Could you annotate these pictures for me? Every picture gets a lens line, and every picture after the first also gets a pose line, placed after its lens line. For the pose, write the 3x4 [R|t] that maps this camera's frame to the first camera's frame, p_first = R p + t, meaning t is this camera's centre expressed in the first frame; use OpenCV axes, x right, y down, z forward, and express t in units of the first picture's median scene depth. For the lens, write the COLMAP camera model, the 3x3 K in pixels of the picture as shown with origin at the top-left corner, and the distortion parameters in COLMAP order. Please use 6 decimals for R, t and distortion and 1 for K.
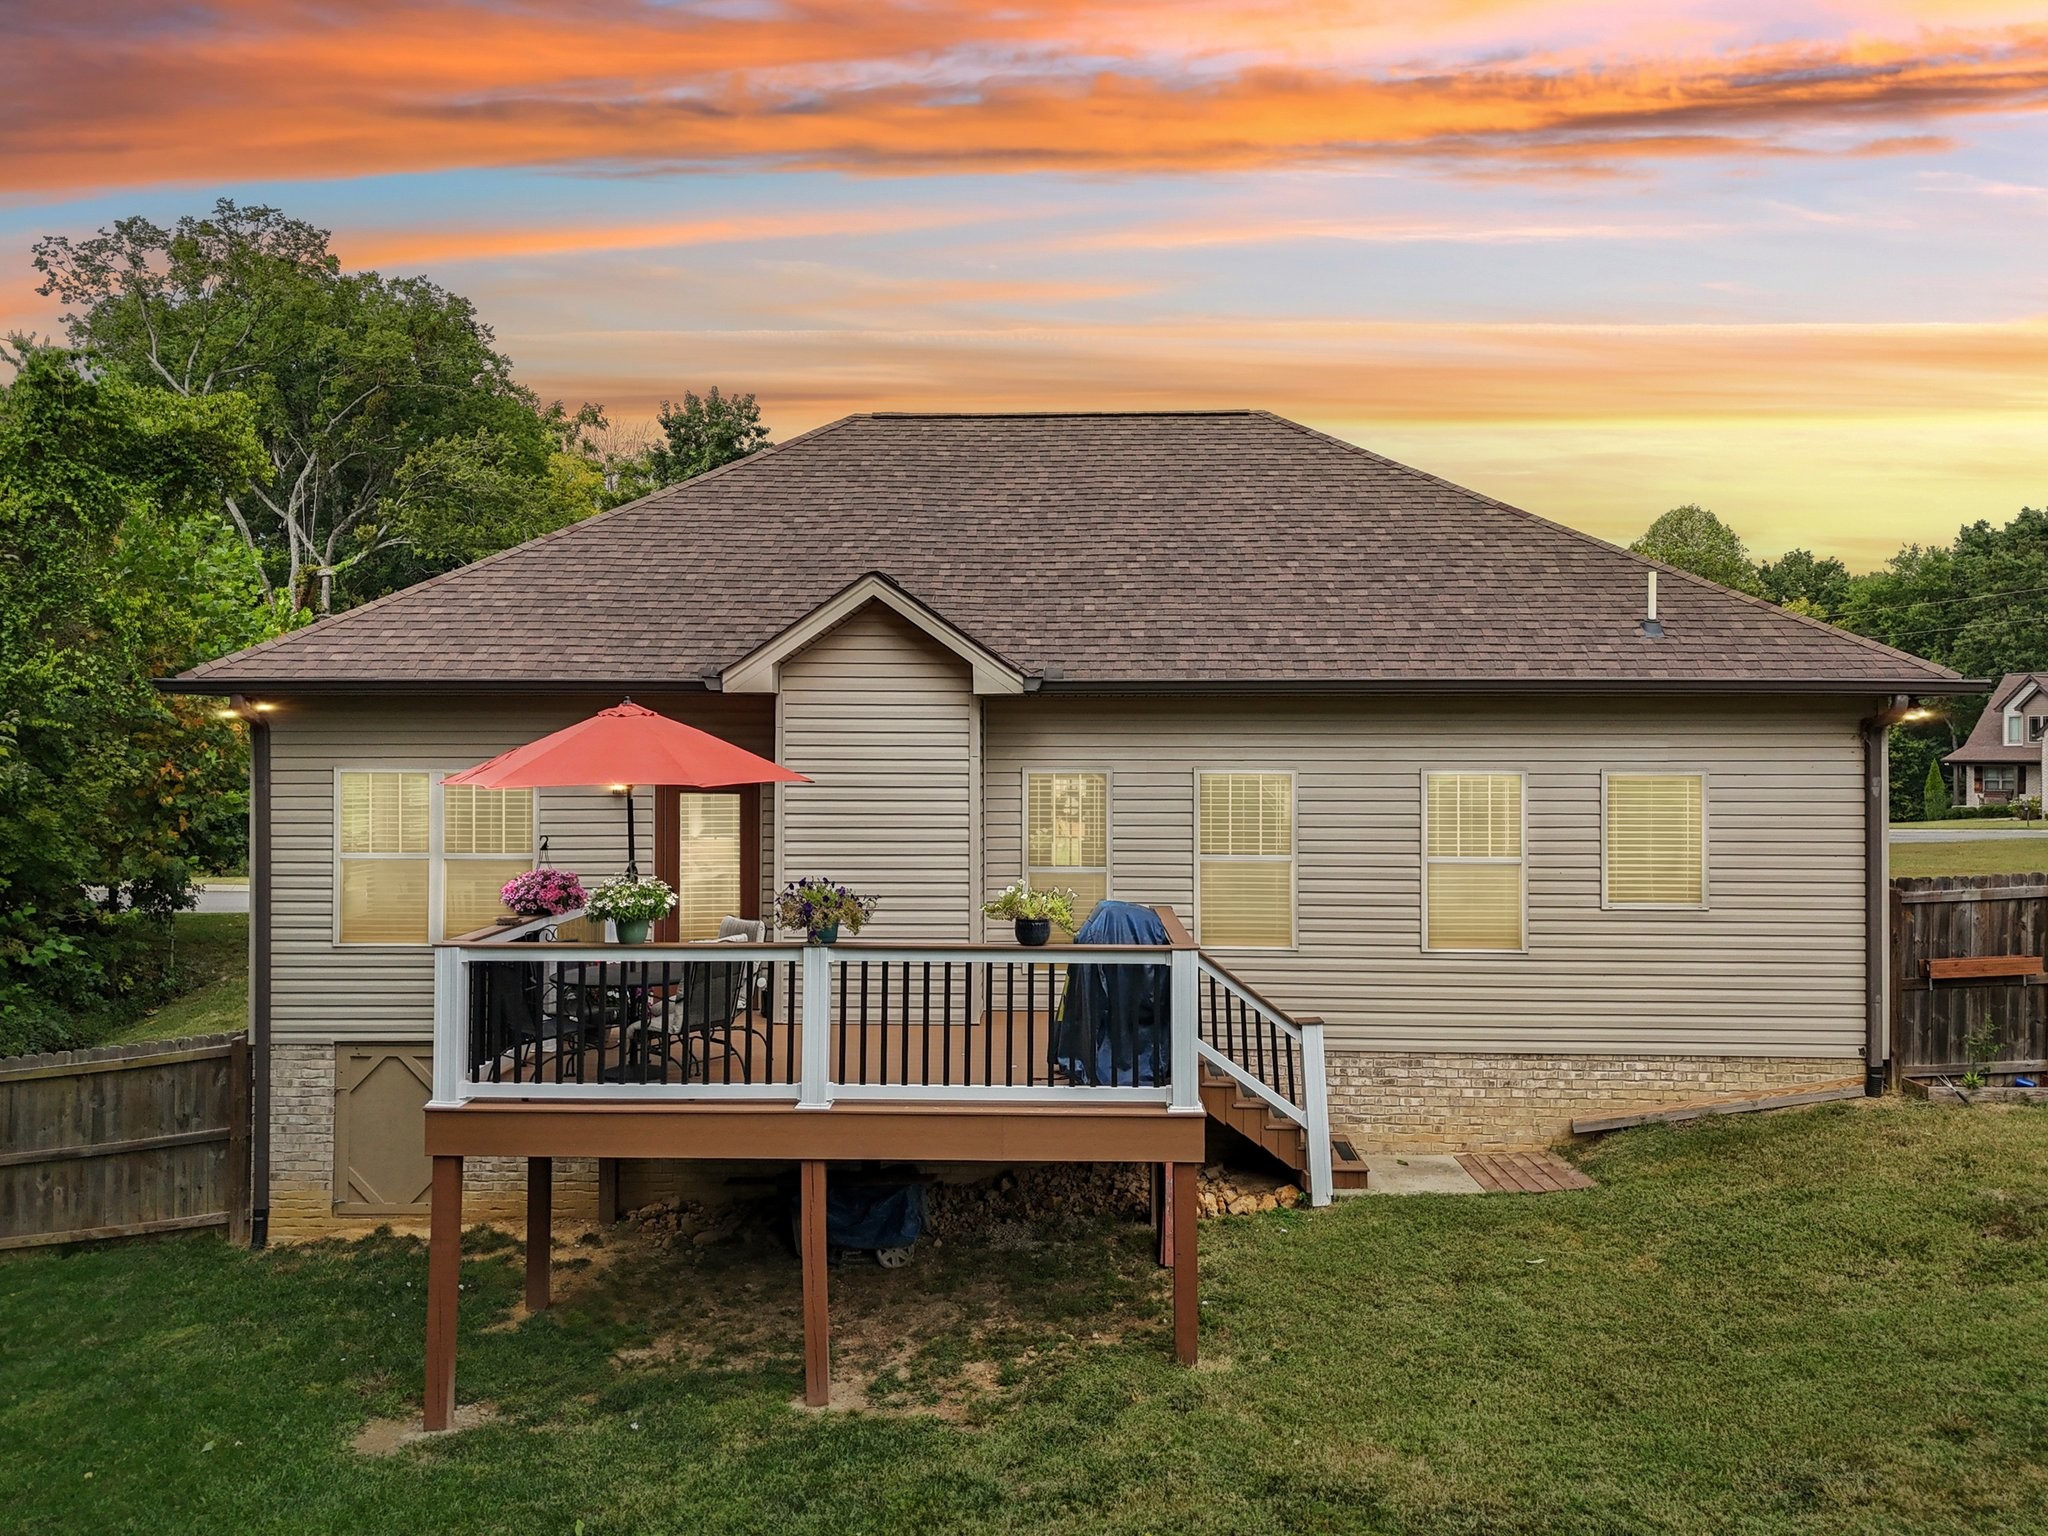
lens RADIAL K [[1569.5, 0, 1019.0], [0, 1569.5, 740.2], [0, 0, 1]] dist [0.057132, -0.059479]
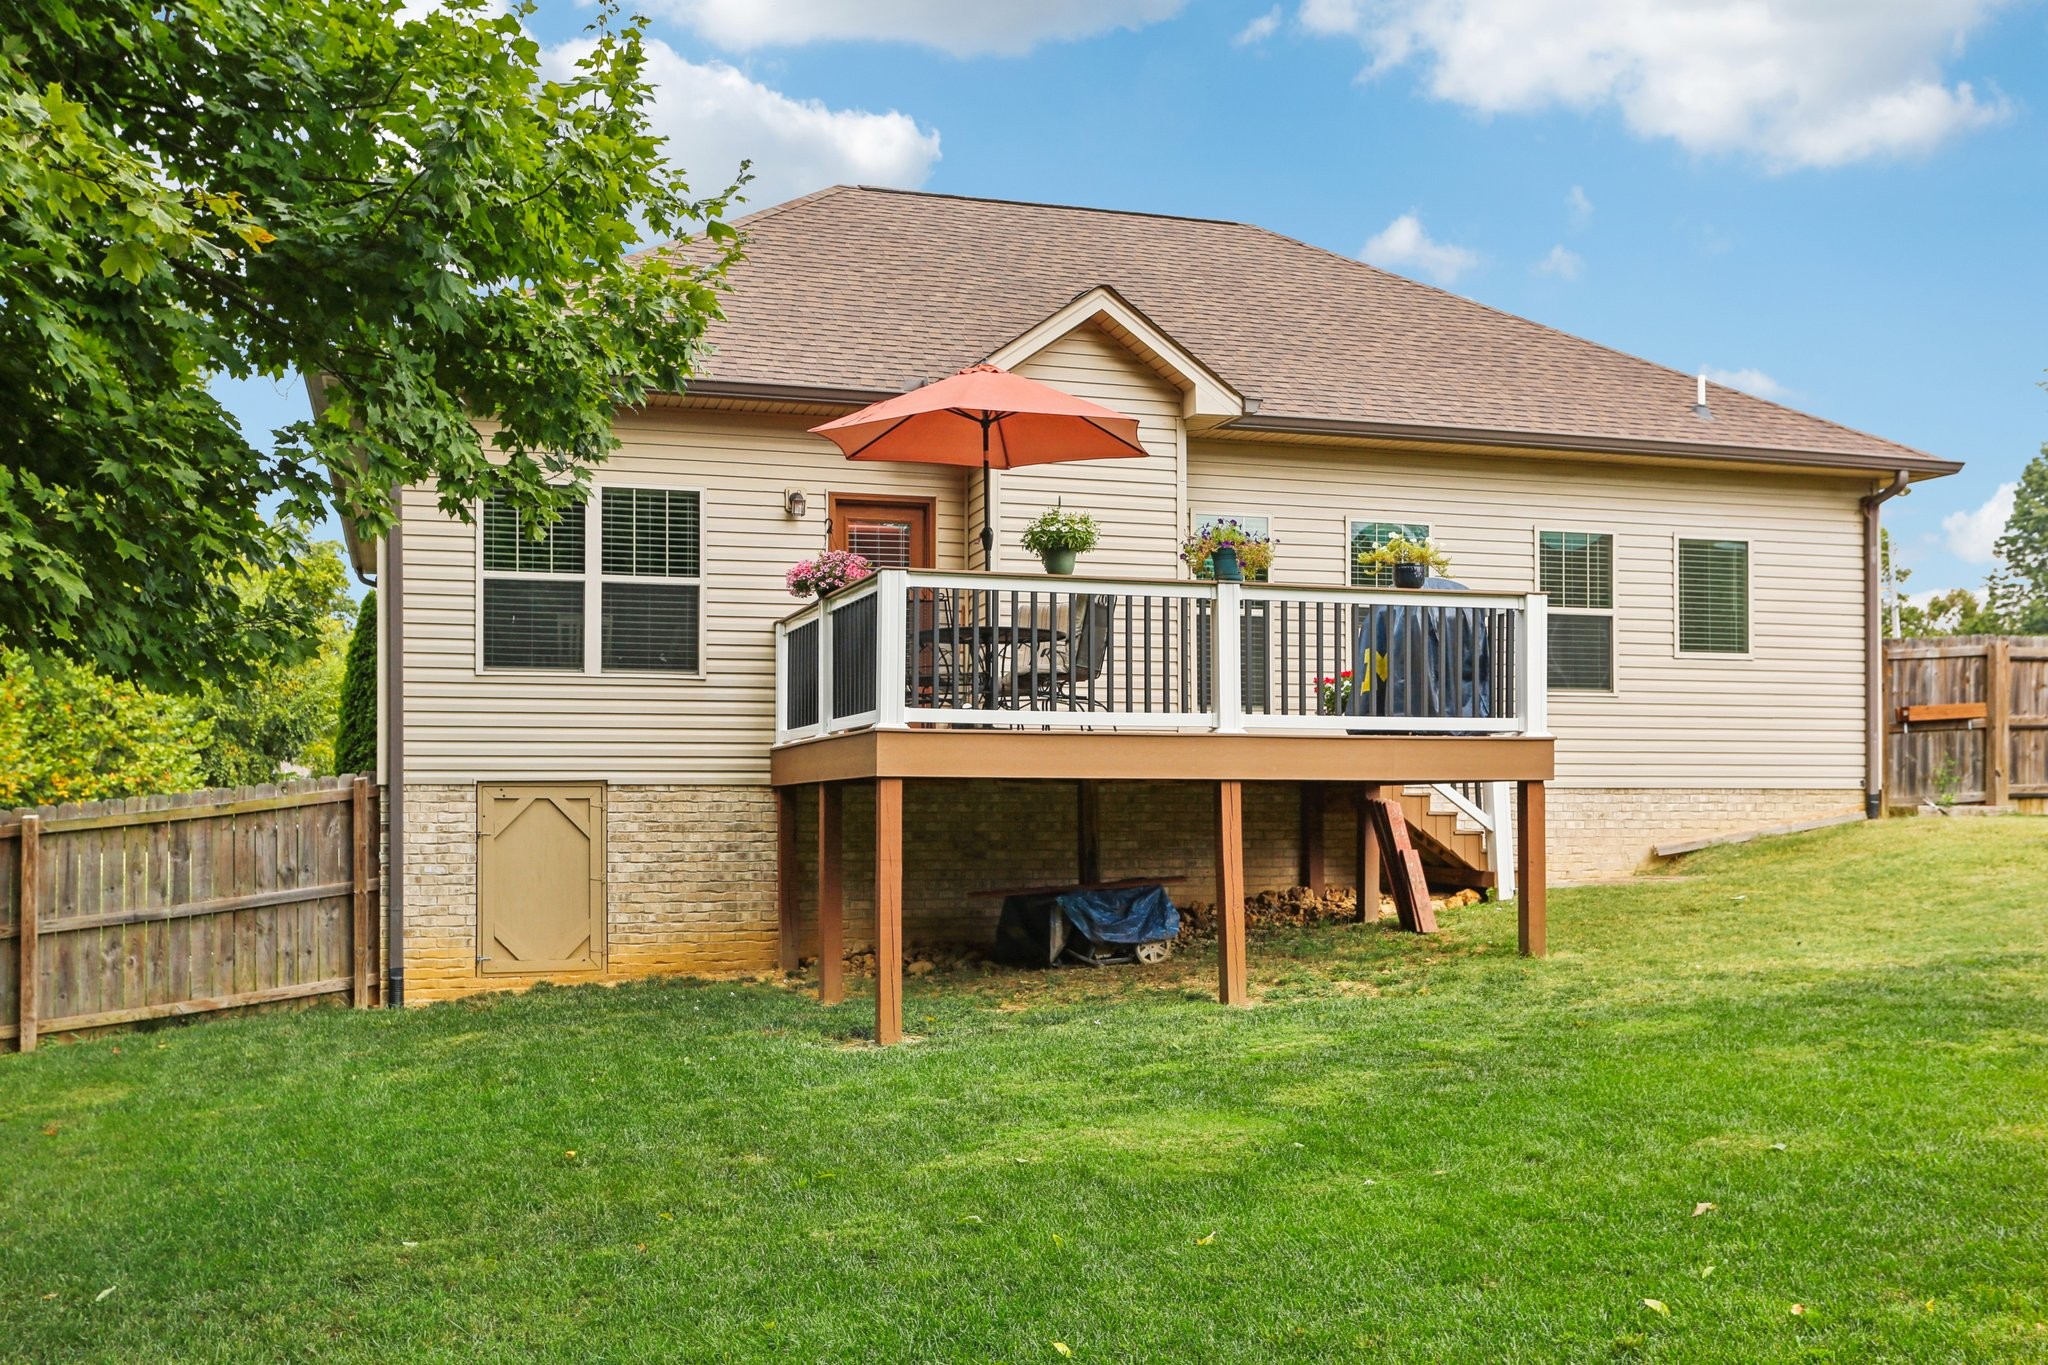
lens RADIAL K [[1962.0, 0, 1016.7], [0, 1962.0, 815.0], [0, 0, 1]] dist [0.005232, 0.000000]
pose [[0.943640, -0.003121, 0.330958, -0.523468], [0.002230, 0.999993, 0.003073, 0.211300], [-0.330965, -0.002162, 0.943641, -0.149783]]
